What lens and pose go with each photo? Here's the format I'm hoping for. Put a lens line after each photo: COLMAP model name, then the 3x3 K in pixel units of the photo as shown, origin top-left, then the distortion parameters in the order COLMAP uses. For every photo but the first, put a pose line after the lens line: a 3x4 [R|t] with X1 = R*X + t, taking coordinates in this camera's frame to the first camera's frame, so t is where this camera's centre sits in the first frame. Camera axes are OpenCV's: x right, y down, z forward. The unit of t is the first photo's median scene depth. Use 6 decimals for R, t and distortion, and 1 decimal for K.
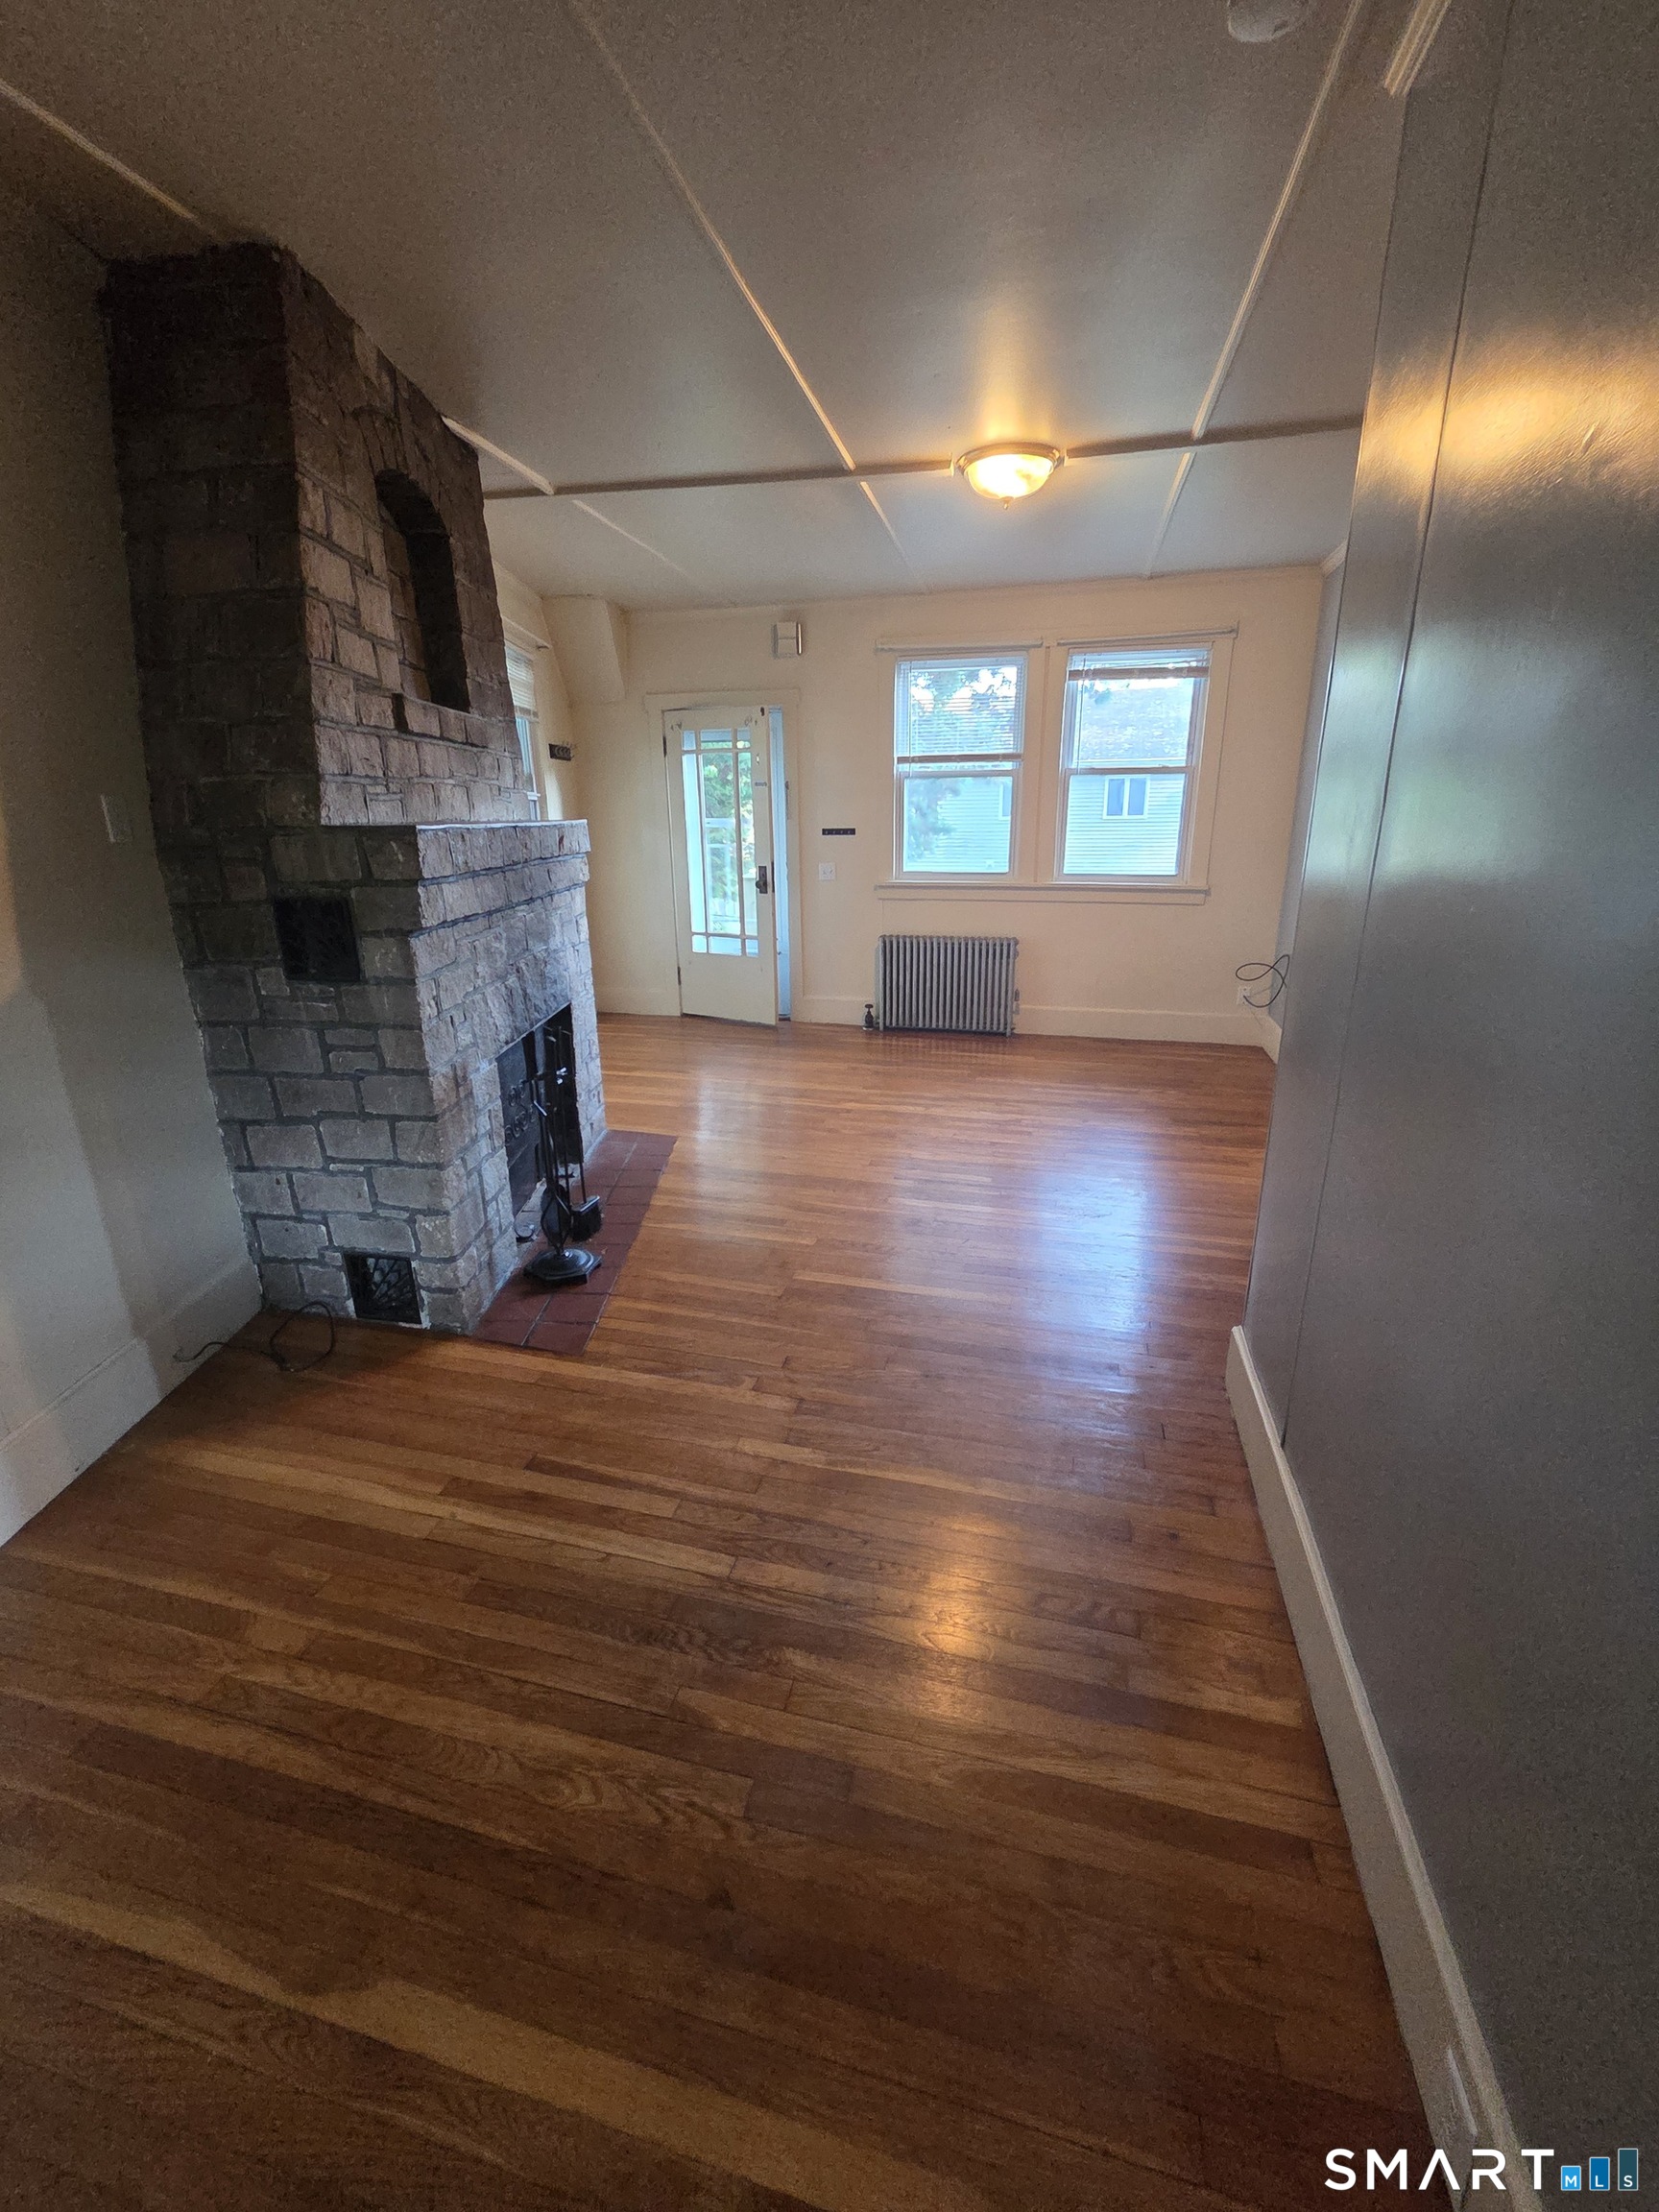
lens RADIAL K [[902.7, 0, 831.0], [0, 902.7, 1100.6], [0, 0, 1]] dist [-0.002485, -0.001219]
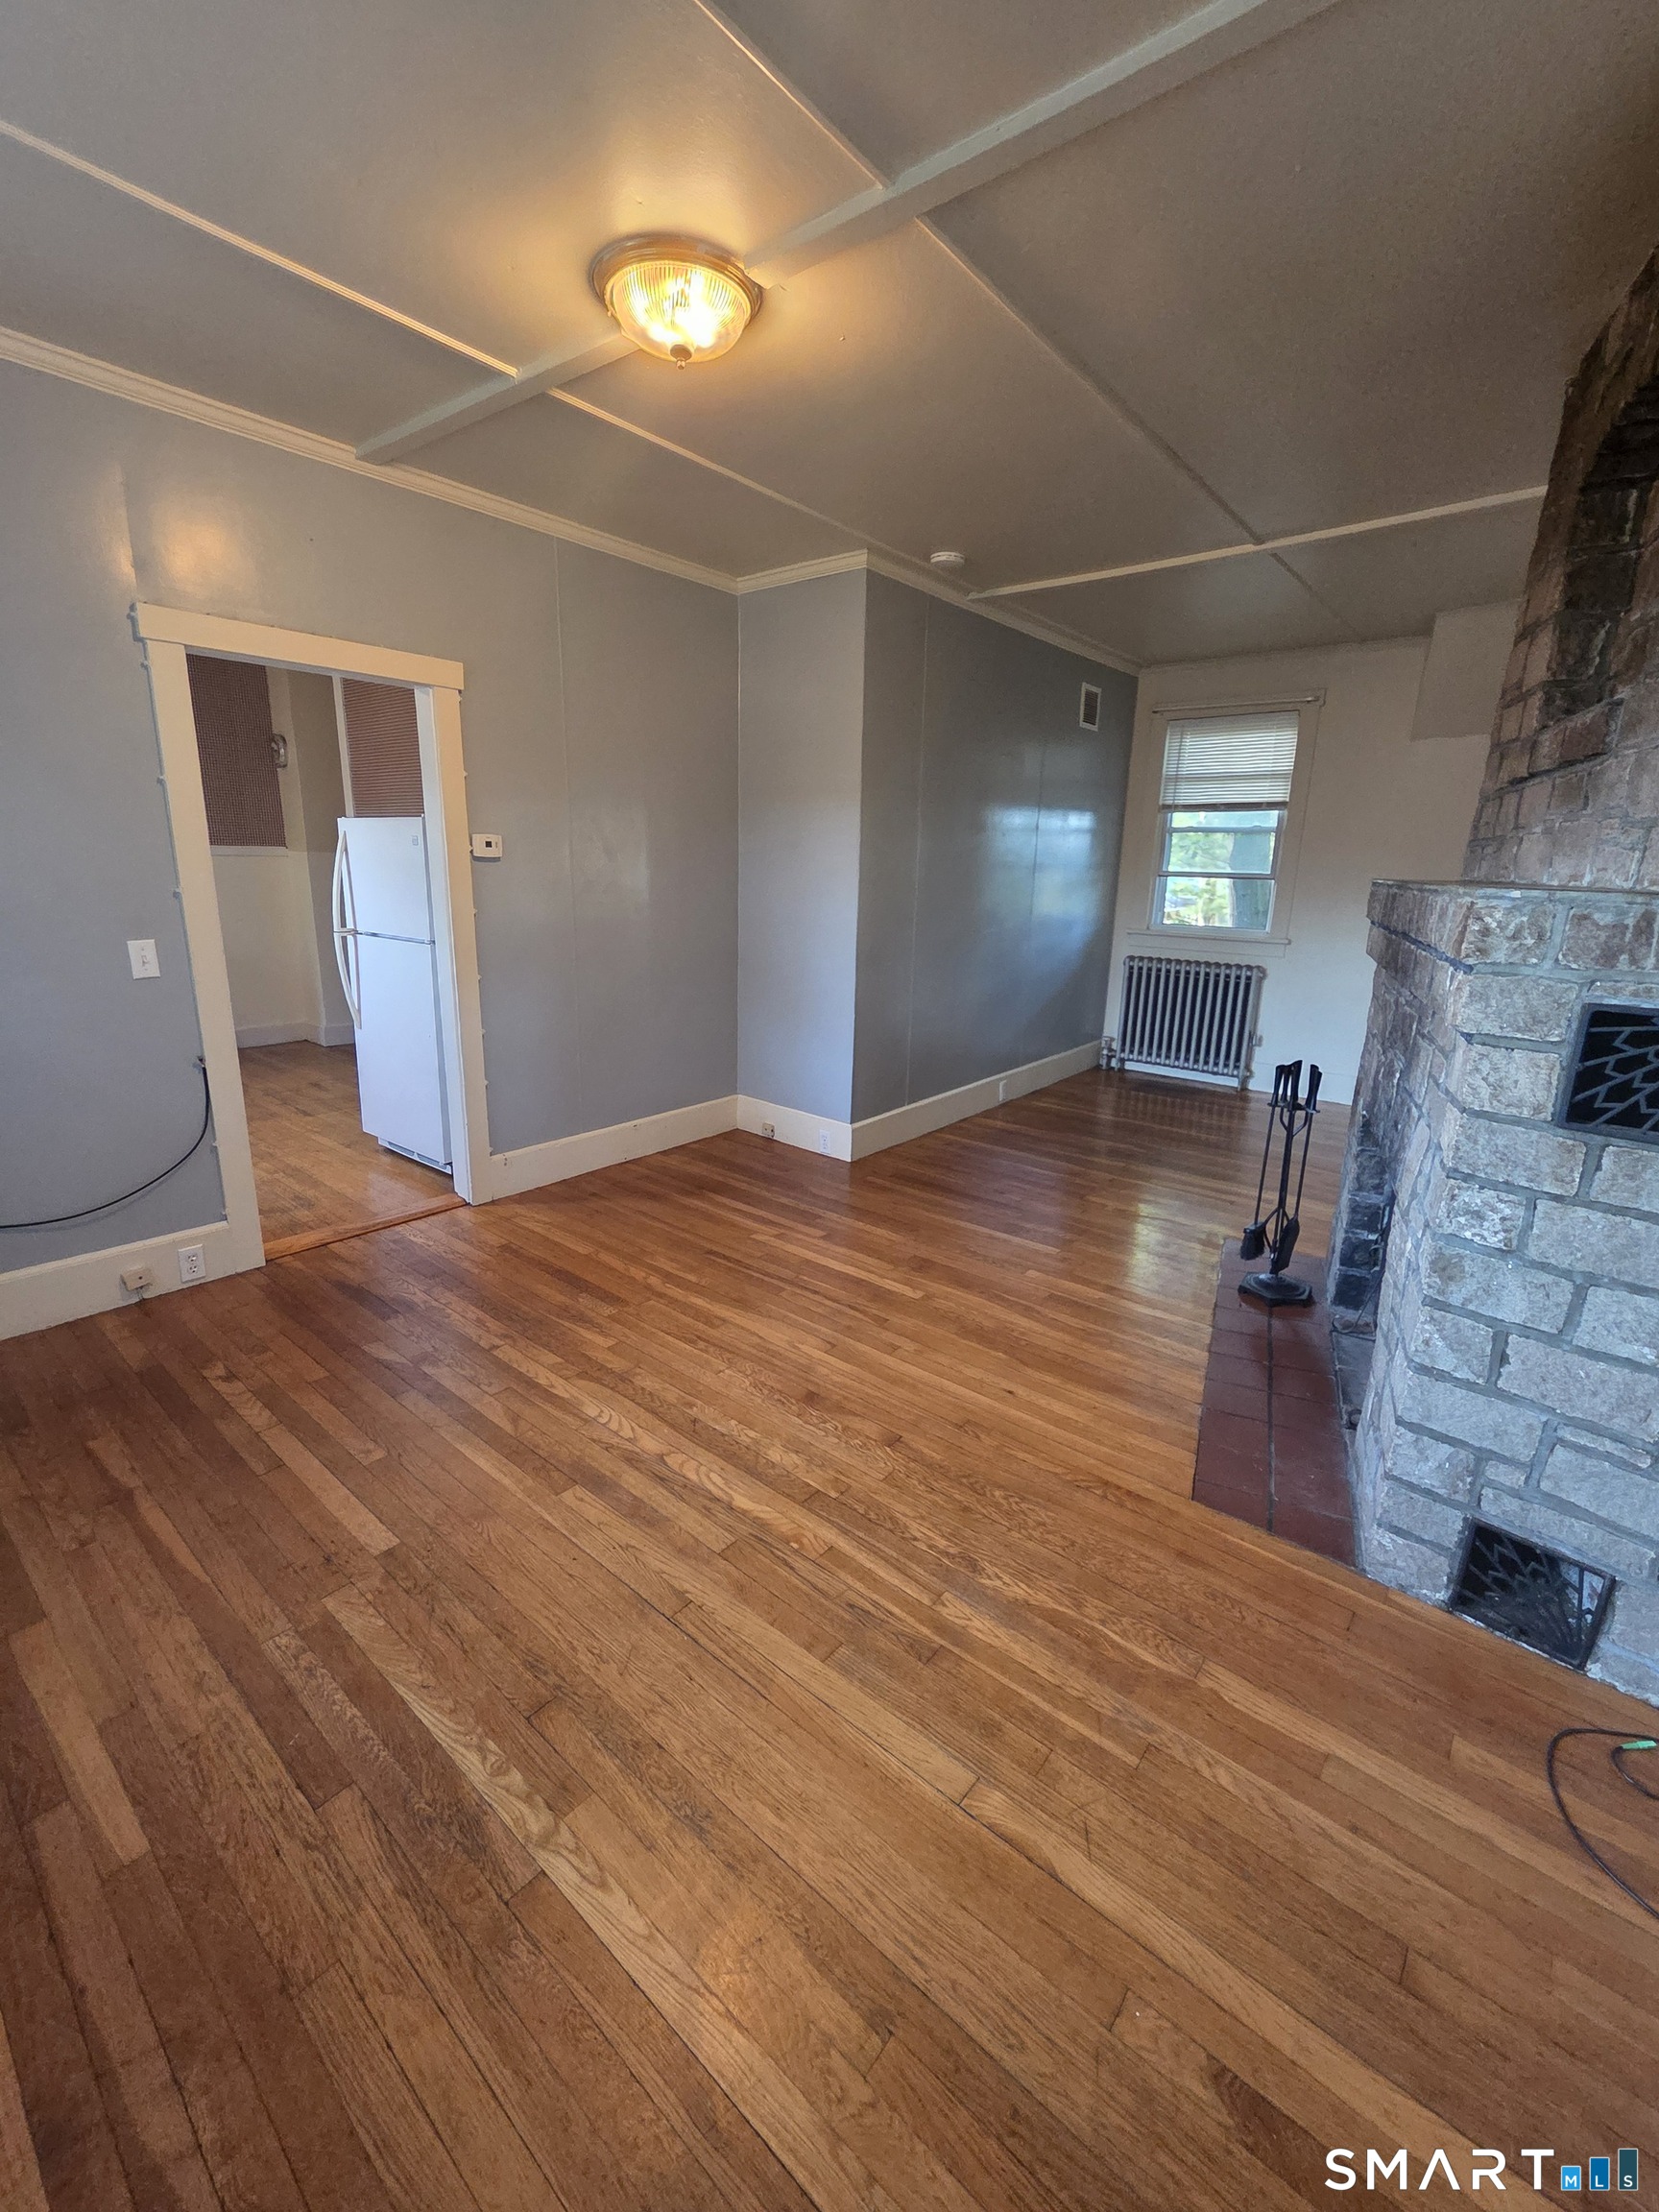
lens RADIAL K [[902.7, 0, 834.2], [0, 902.7, 1096.0], [0, 0, 1]] dist [-0.002485, -0.001219]
pose [[-0.903318, -0.115700, 0.413074, -0.151547], [0.116023, 0.861154, 0.494927, -0.380691], [-0.412984, 0.495003, -0.764472, 1.221626]]
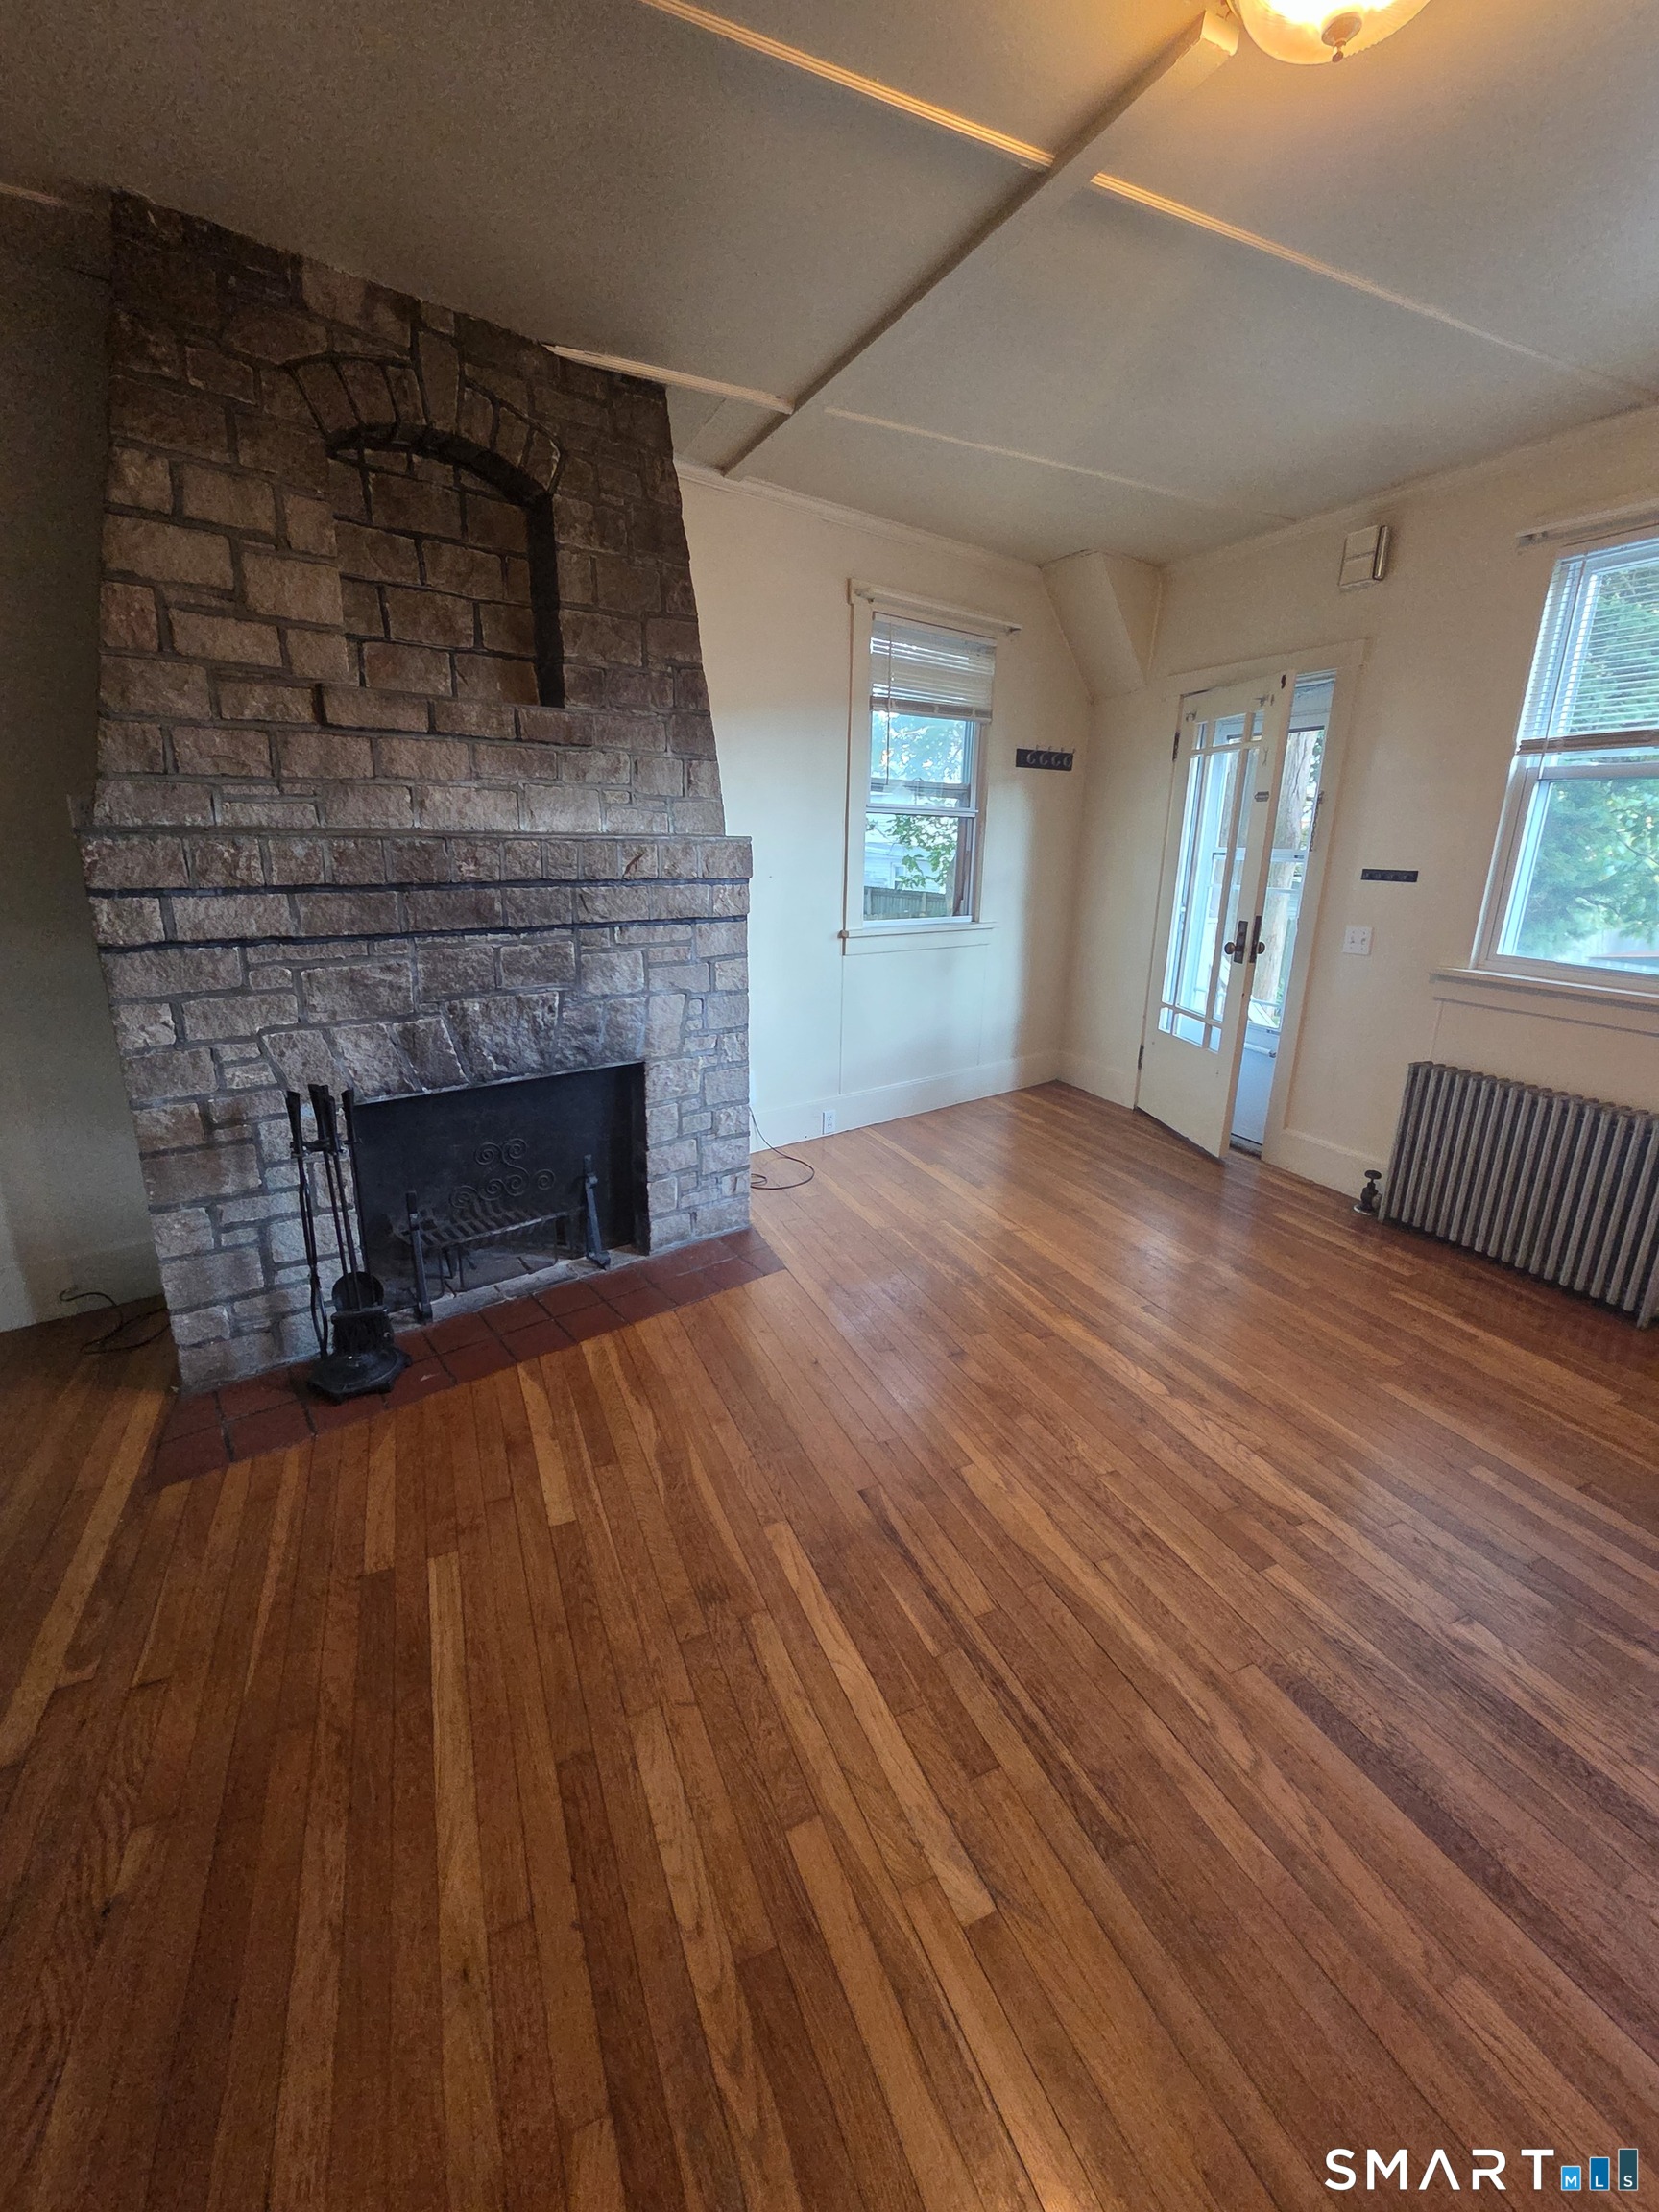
lens RADIAL K [[902.7, 0, 826.1], [0, 902.7, 1100.3], [0, 0, 1]] dist [-0.002485, -0.001219]
pose [[0.622980, 0.241788, -0.743932, 0.328607], [-0.260587, 0.960856, 0.094072, -0.152912], [0.737557, 0.135255, 0.661601, 0.472084]]
